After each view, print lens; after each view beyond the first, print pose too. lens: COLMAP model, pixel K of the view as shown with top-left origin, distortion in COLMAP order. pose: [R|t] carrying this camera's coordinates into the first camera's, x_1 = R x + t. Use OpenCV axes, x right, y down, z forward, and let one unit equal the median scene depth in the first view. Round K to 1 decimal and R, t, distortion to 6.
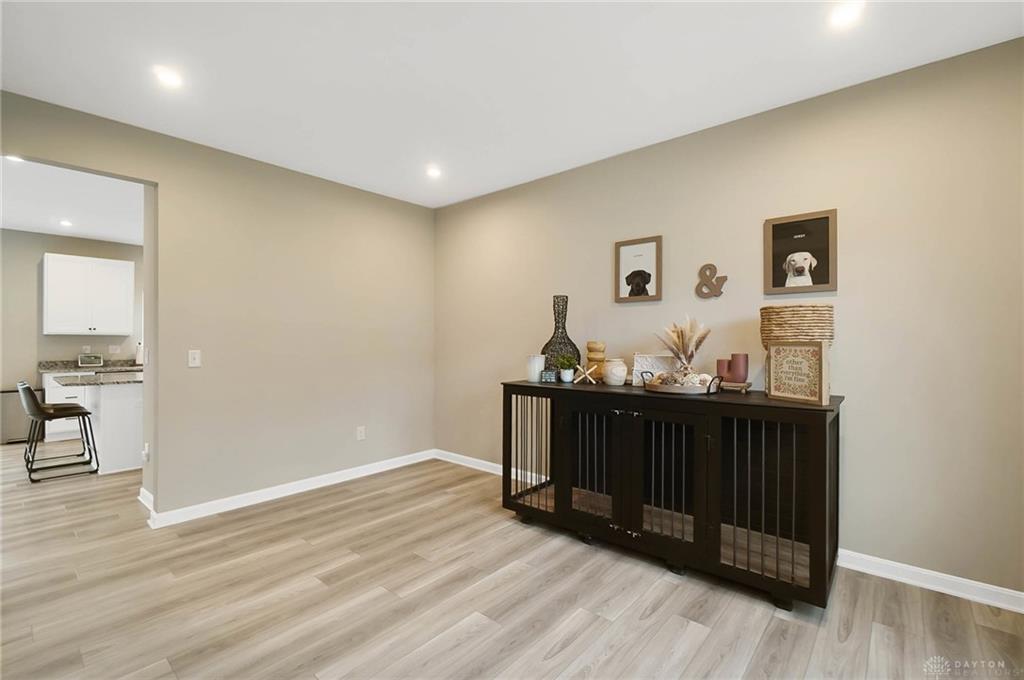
lens RADIAL K [[453.2, 0, 513.8], [0, 453.2, 342.3], [0, 0, 1]] dist [0.019153, -0.001756]
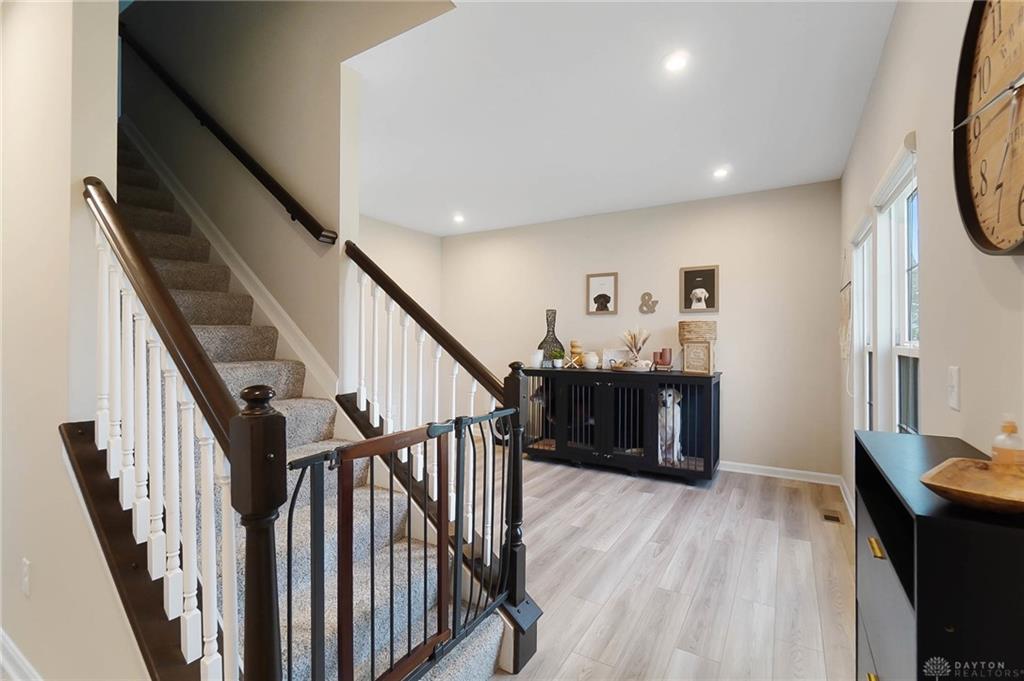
lens RADIAL K [[453.2, 0, 510.1], [0, 453.2, 339.3], [0, 0, 1]] dist [0.019153, -0.001756]
pose [[0.987162, 0.004256, 0.159663, -0.339142], [-0.003082, 0.999966, -0.007596, 0.006391], [-0.159690, 0.007007, 0.987142, -0.557315]]
